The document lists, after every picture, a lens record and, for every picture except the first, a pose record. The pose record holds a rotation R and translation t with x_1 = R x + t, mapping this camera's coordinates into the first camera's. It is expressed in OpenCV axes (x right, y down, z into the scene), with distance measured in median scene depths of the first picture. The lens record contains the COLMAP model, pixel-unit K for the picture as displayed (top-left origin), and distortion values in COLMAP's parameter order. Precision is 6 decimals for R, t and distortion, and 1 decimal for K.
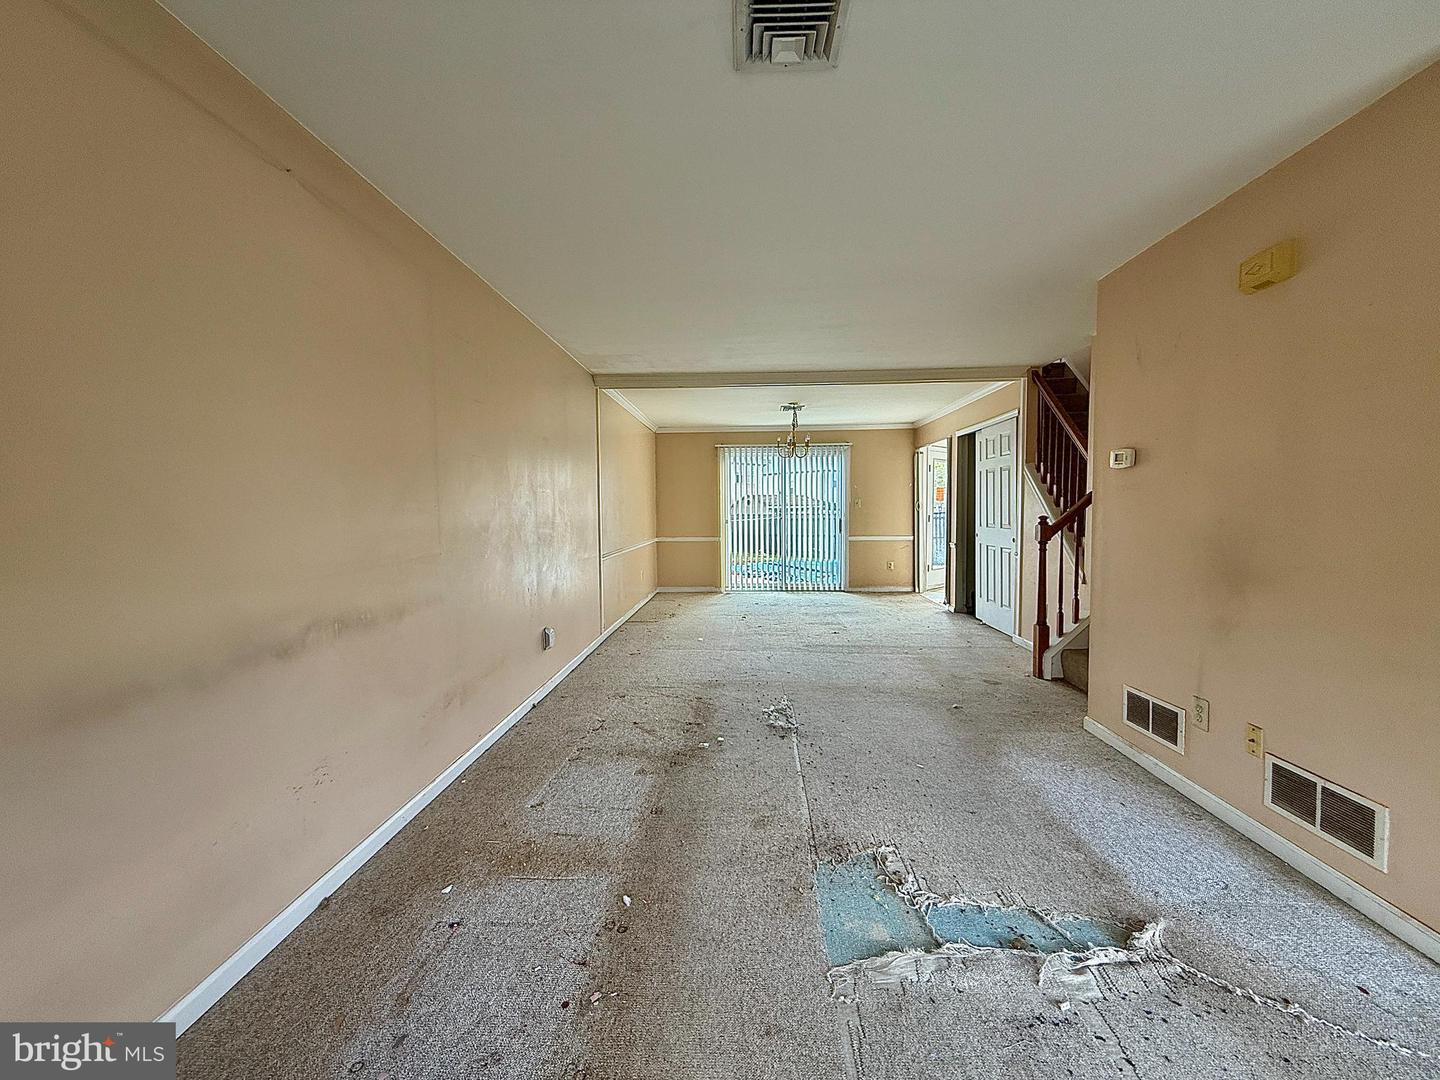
lens RADIAL K [[572.9, 0, 715.4], [0, 572.9, 539.6], [0, 0, 1]] dist [0.000410, 0.000104]
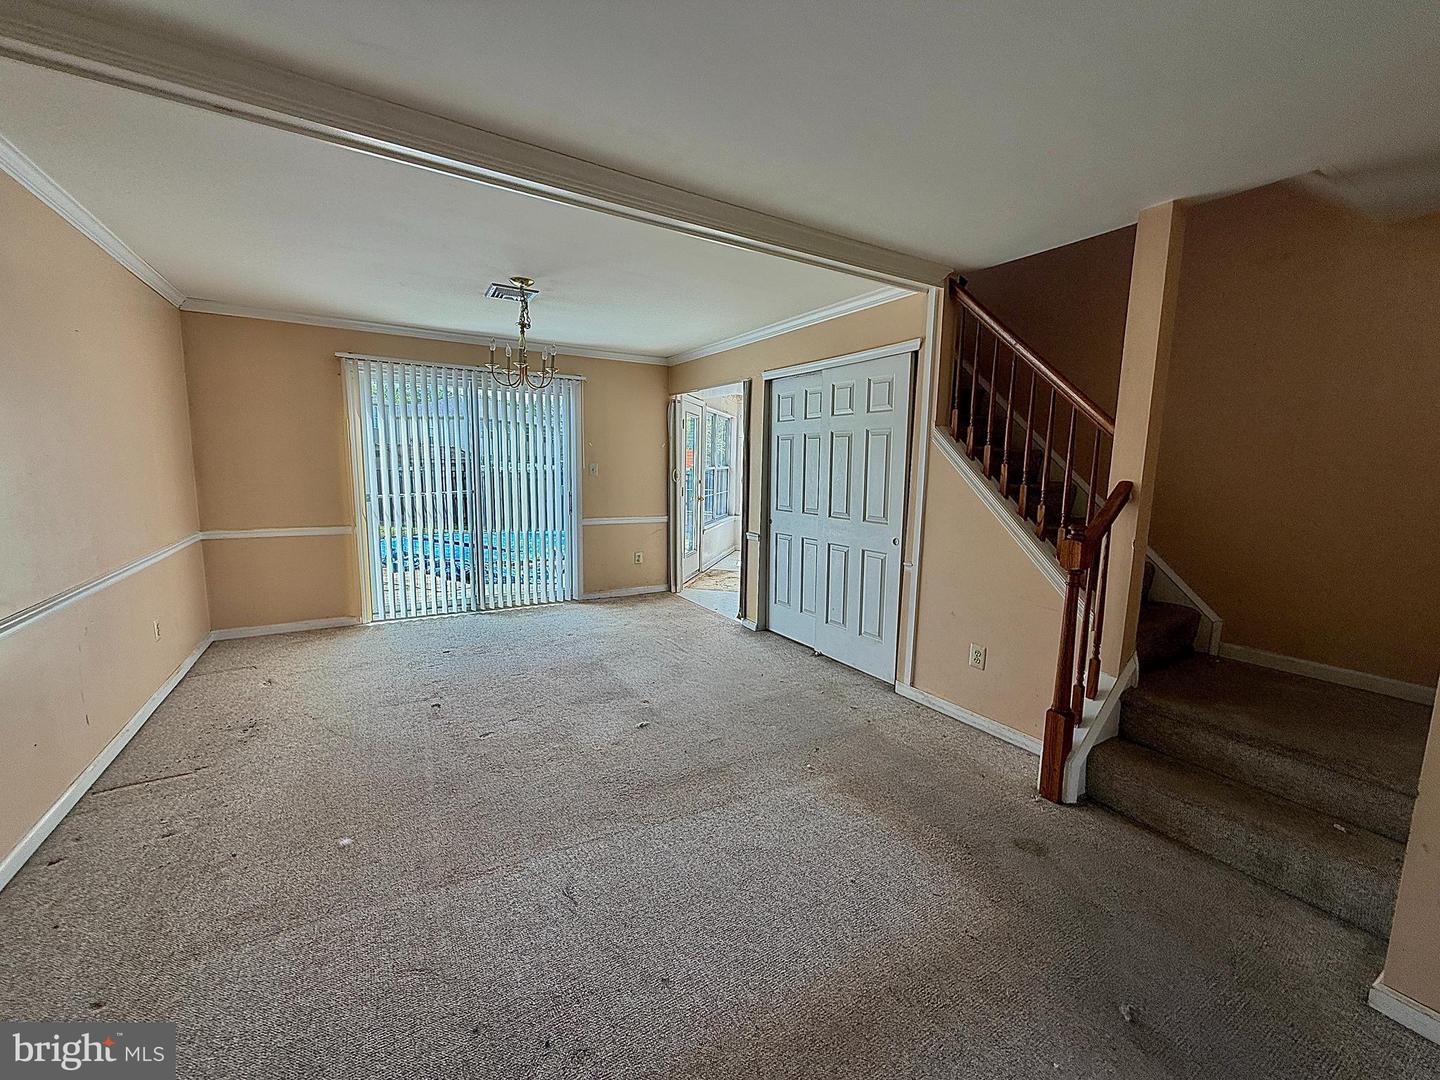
lens RADIAL K [[572.9, 0, 715.4], [0, 572.9, 539.6], [0, 0, 1]] dist [0.000410, 0.000104]
pose [[0.821761, -0.048670, 0.567750, -0.020720], [0.001775, 0.996560, 0.082861, -0.037329], [-0.569830, -0.067084, 0.819020, 0.368195]]
